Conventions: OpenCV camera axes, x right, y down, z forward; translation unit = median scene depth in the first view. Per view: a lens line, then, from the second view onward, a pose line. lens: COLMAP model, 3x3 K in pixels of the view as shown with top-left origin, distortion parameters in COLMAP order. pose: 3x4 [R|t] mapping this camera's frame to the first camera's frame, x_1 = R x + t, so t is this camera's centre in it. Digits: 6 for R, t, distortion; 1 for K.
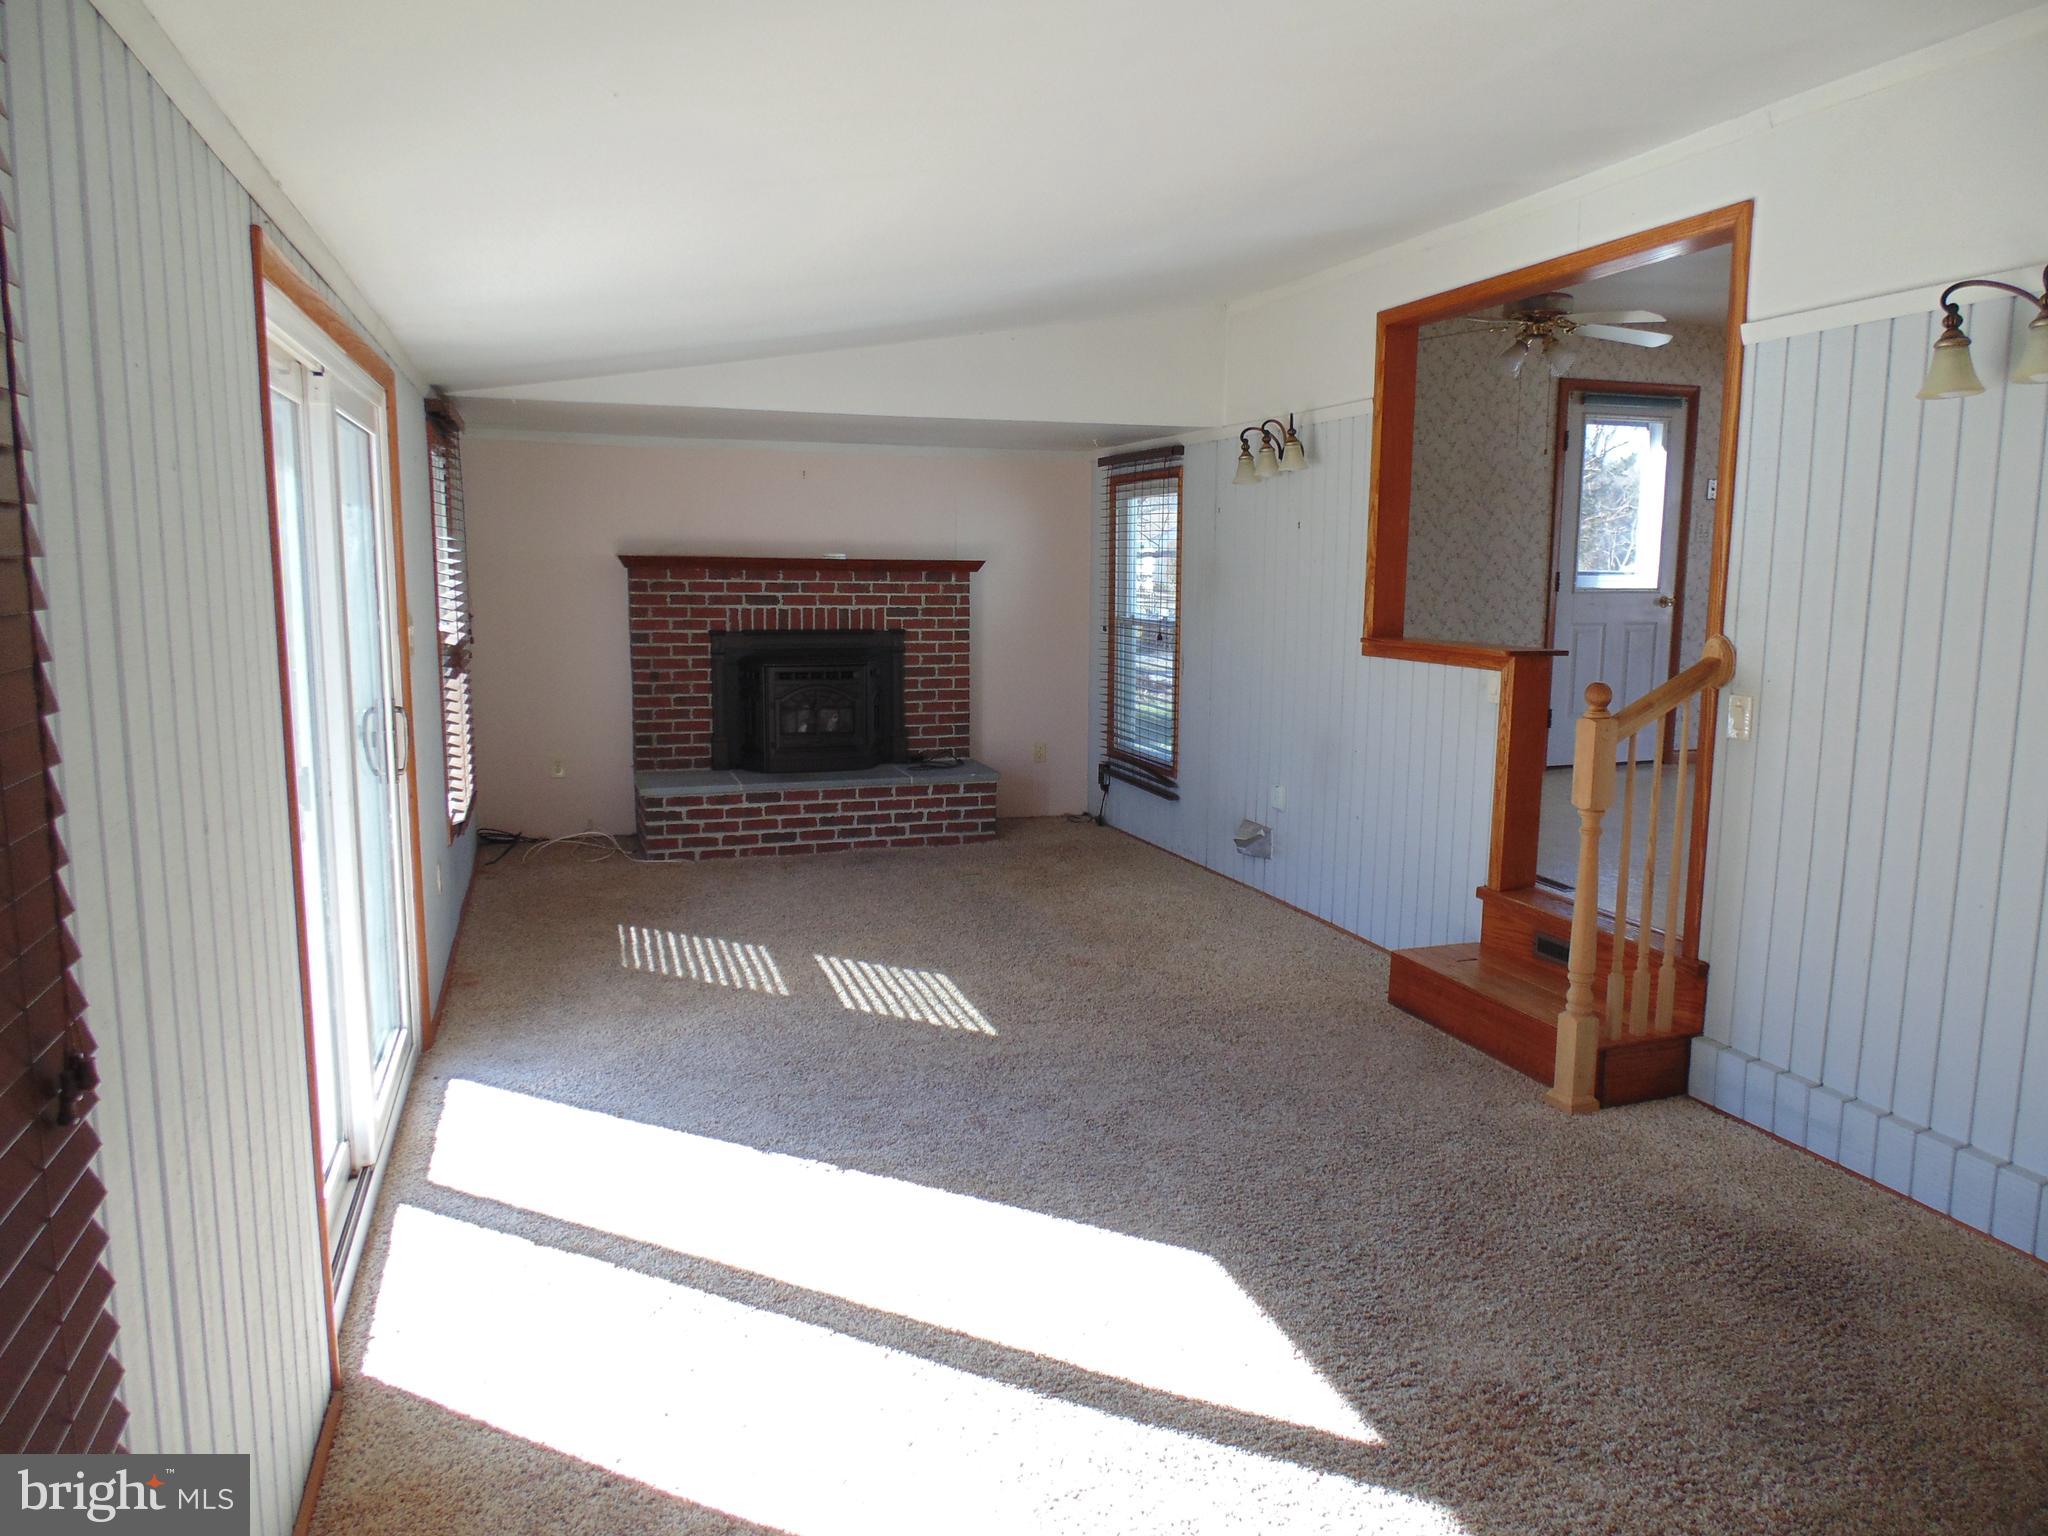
lens RADIAL K [[1356.7, 0, 1045.3], [0, 1356.7, 722.1], [0, 0, 1]] dist [-0.016315, -0.001560]
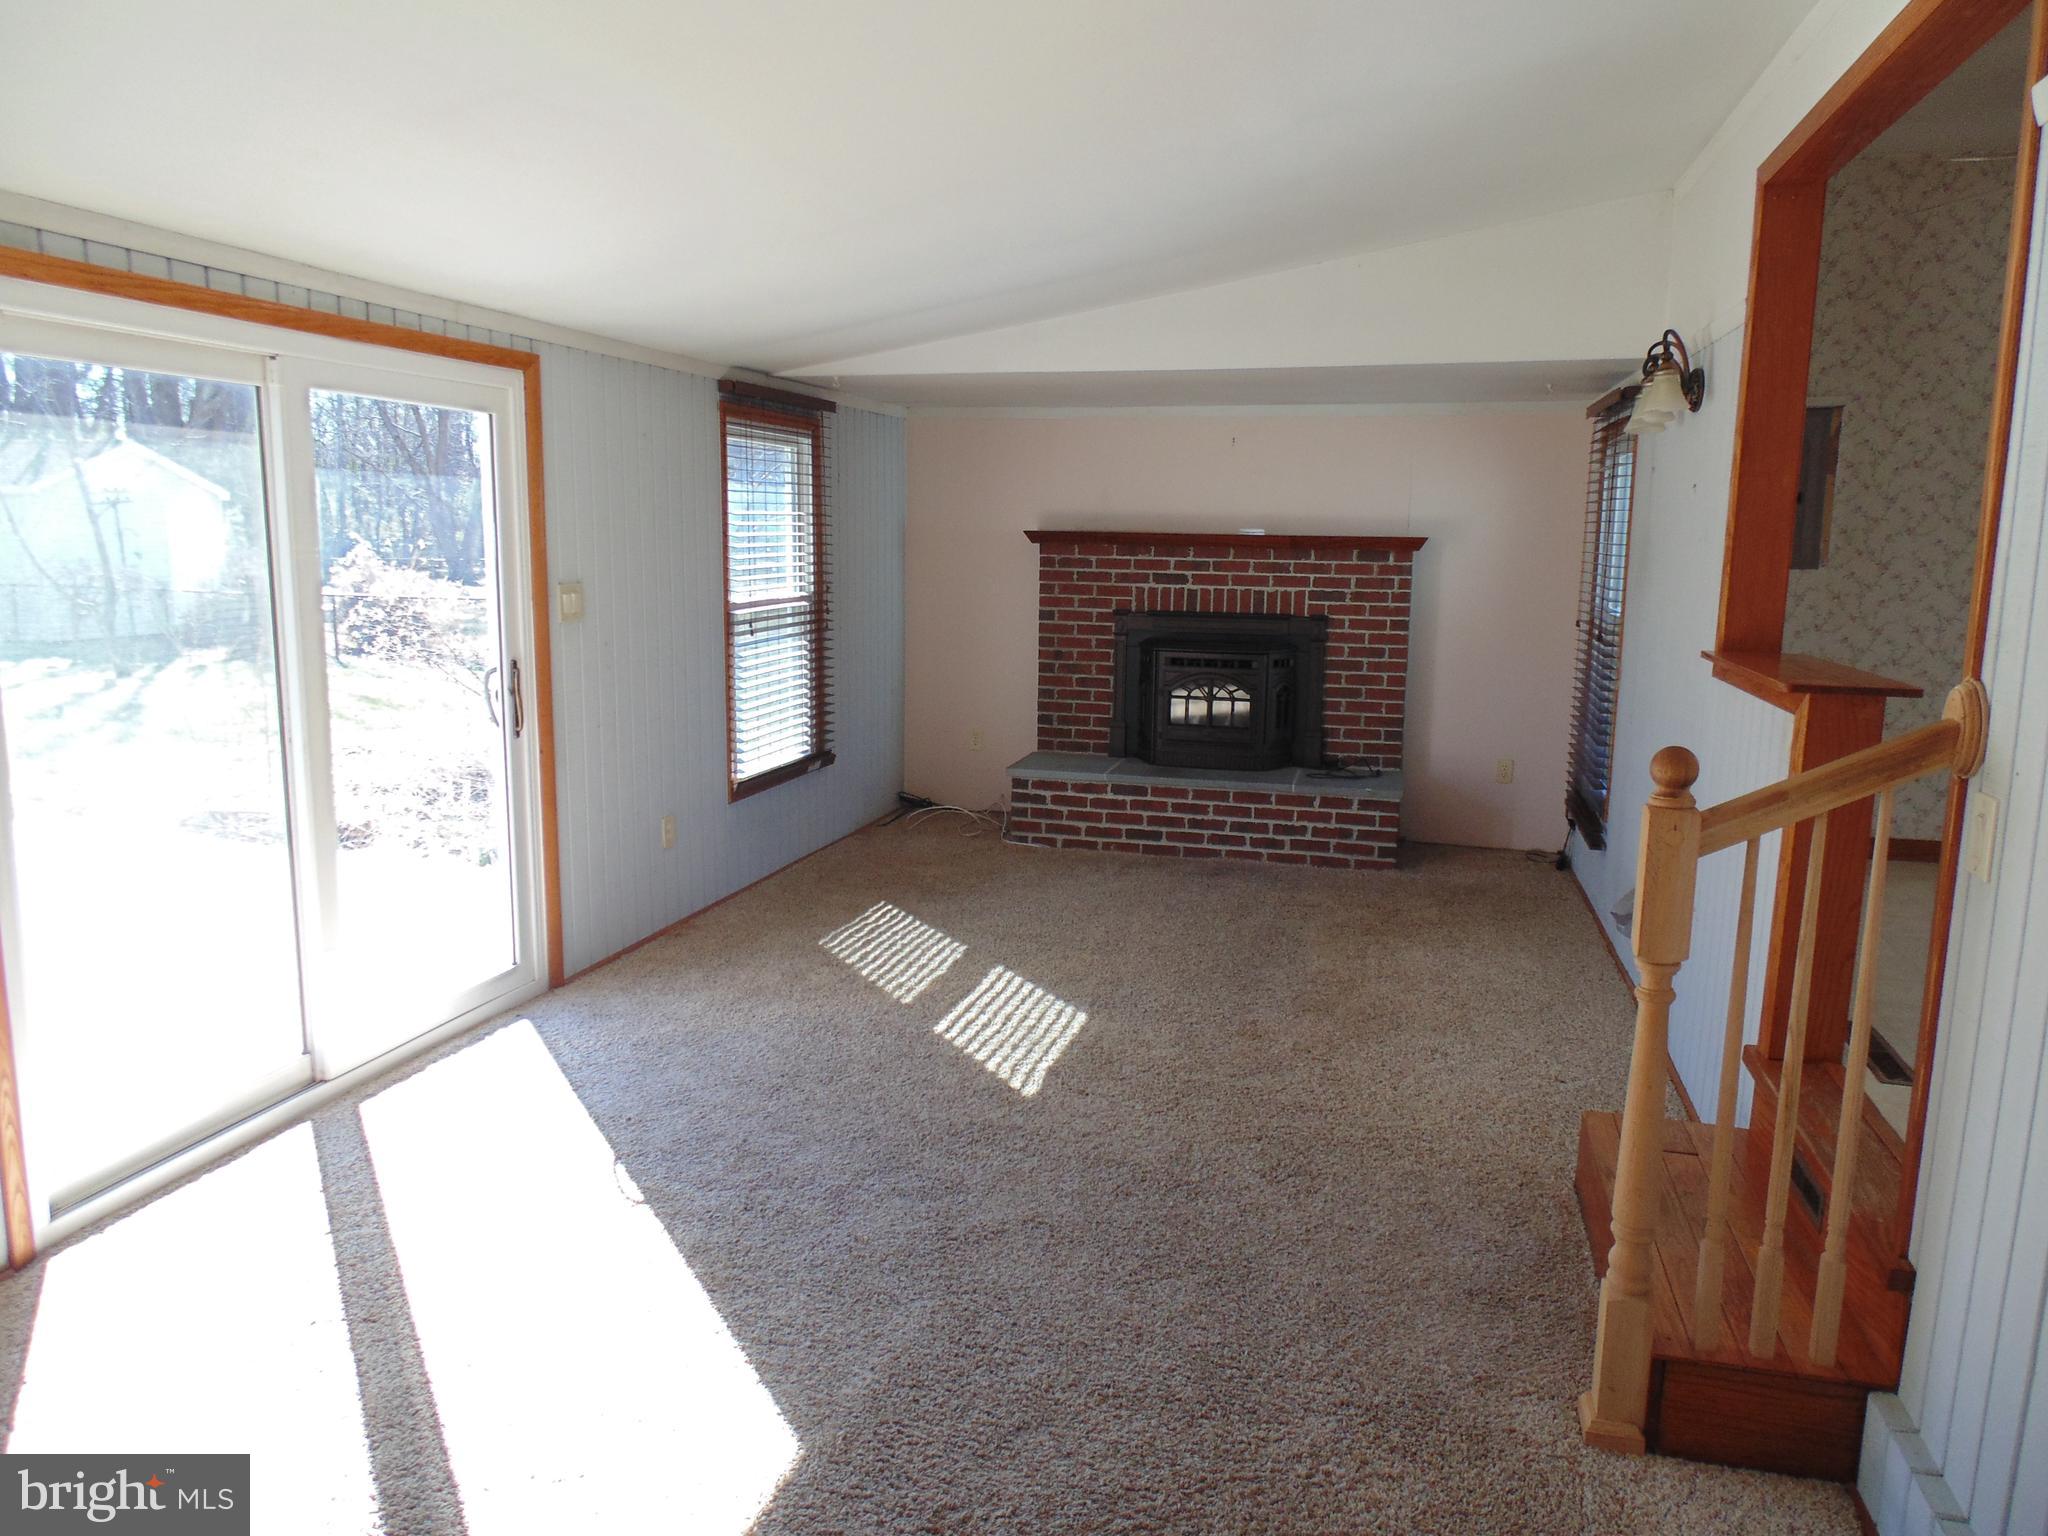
lens RADIAL K [[1356.7, 0, 1028.3], [0, 1356.7, 759.9], [0, 0, 1]] dist [-0.016315, -0.001560]
pose [[0.823510, 0.094002, -0.559460, 0.248461], [-0.069989, 0.995477, 0.064241, -0.019870], [0.562968, -0.013747, 0.826364, 0.180671]]
